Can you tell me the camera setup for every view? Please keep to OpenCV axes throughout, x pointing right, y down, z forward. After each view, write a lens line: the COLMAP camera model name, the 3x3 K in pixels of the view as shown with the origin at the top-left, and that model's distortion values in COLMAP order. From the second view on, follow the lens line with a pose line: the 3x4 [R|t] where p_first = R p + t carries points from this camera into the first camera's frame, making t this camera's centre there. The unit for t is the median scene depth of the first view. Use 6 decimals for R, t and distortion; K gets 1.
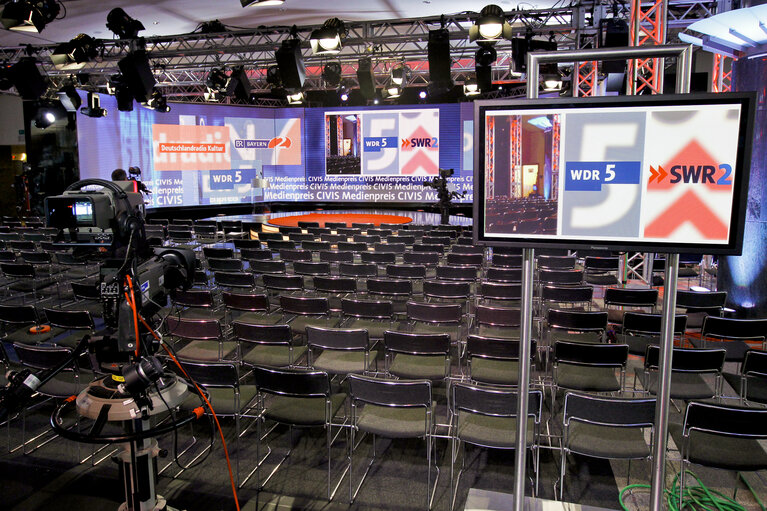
lens RADIAL K [[587.2, 0, 377.7], [0, 587.2, 253.7], [0, 0, 1]] dist [-0.015808, -0.004685]
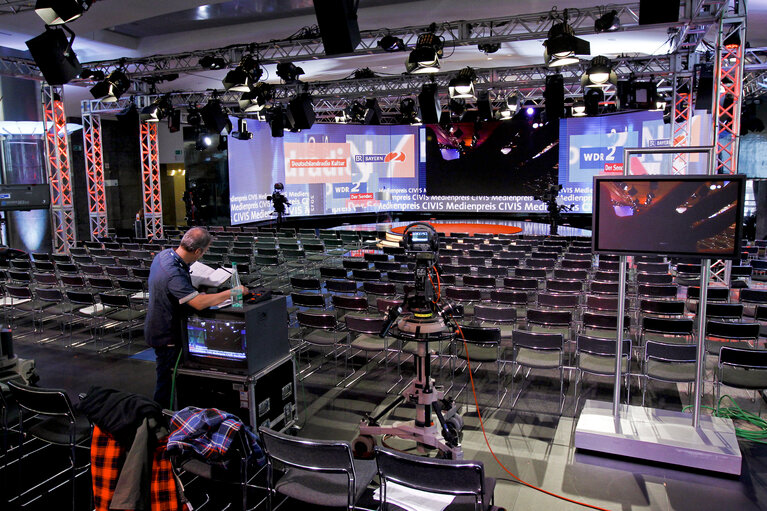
lens RADIAL K [[616.7, 0, 385.4], [0, 616.7, 258.3], [0, 0, 1]] dist [-0.018047, 0.012591]
pose [[0.990779, 0.009431, -0.135162, -0.047609], [-0.009904, 0.999947, -0.002823, 0.002528], [0.135128, 0.004135, 0.990820, -0.219530]]
